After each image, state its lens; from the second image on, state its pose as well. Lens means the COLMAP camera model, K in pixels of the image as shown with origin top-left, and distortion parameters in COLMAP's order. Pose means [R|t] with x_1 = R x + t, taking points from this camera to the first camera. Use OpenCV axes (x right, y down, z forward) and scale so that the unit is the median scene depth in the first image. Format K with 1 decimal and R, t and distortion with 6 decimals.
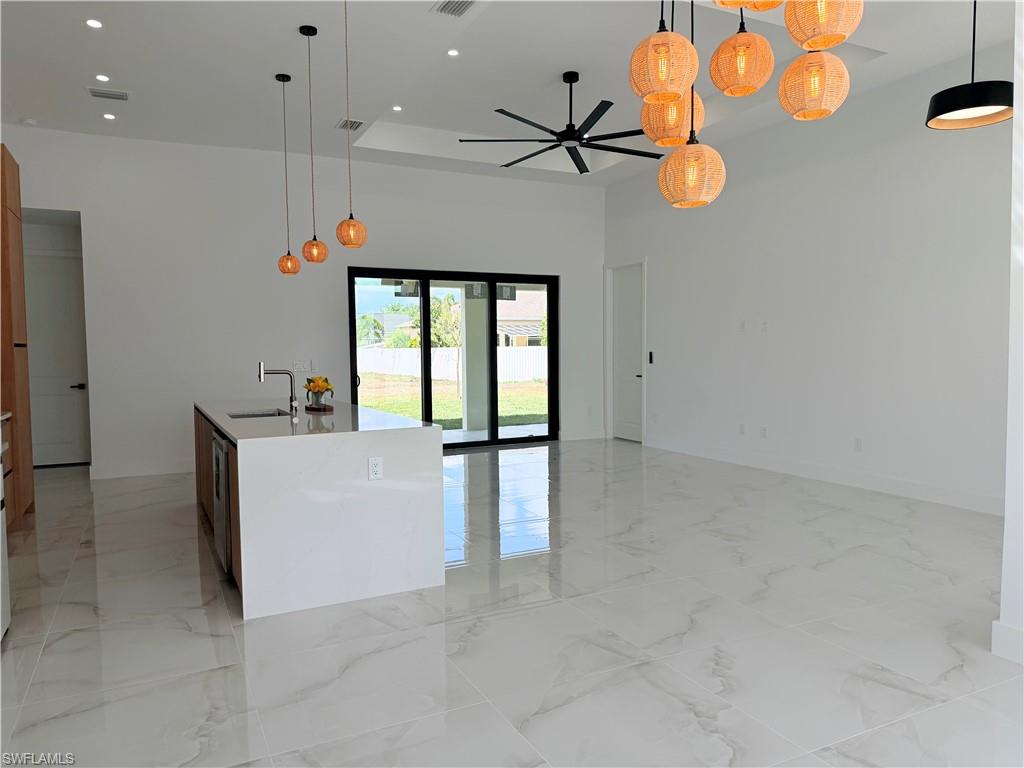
lens RADIAL K [[710.0, 0, 508.6], [0, 710.0, 384.8], [0, 0, 1]] dist [0.081599, -0.118113]
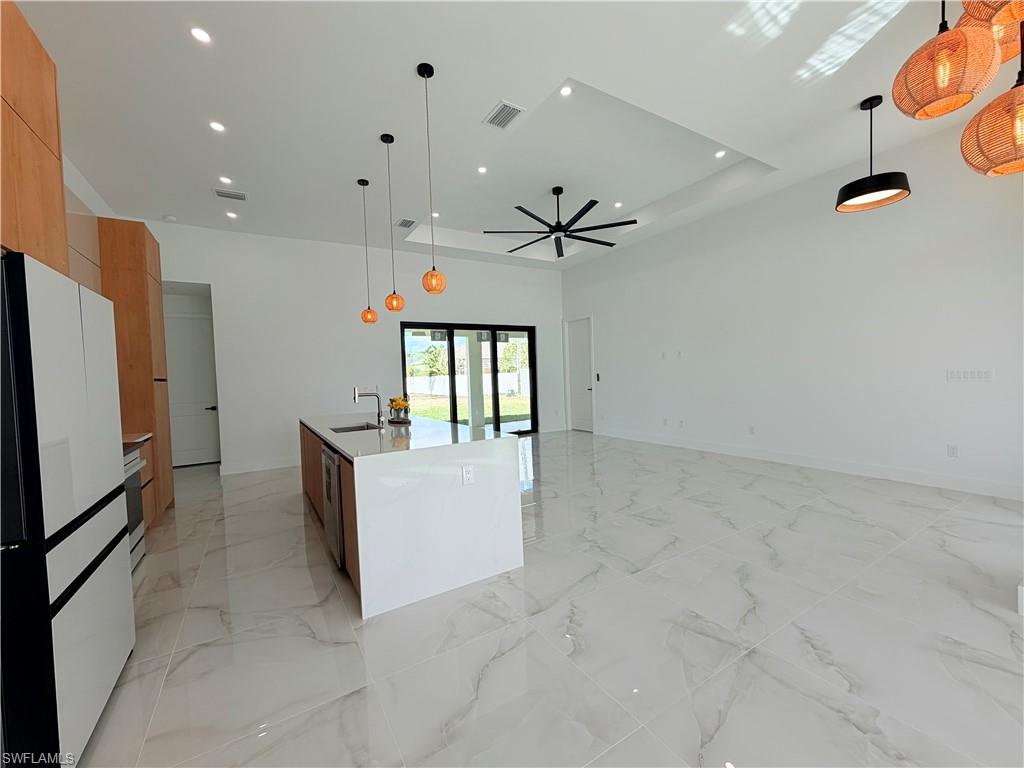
lens RADIAL K [[409.3, 0, 510.4], [0, 409.3, 382.8], [0, 0, 1]] dist [-0.001126, 0.000113]
pose [[0.995768, -0.028248, 0.087451, -0.101872], [0.031079, 0.999031, -0.031177, -0.006403], [-0.086486, 0.033763, 0.995681, 0.185236]]
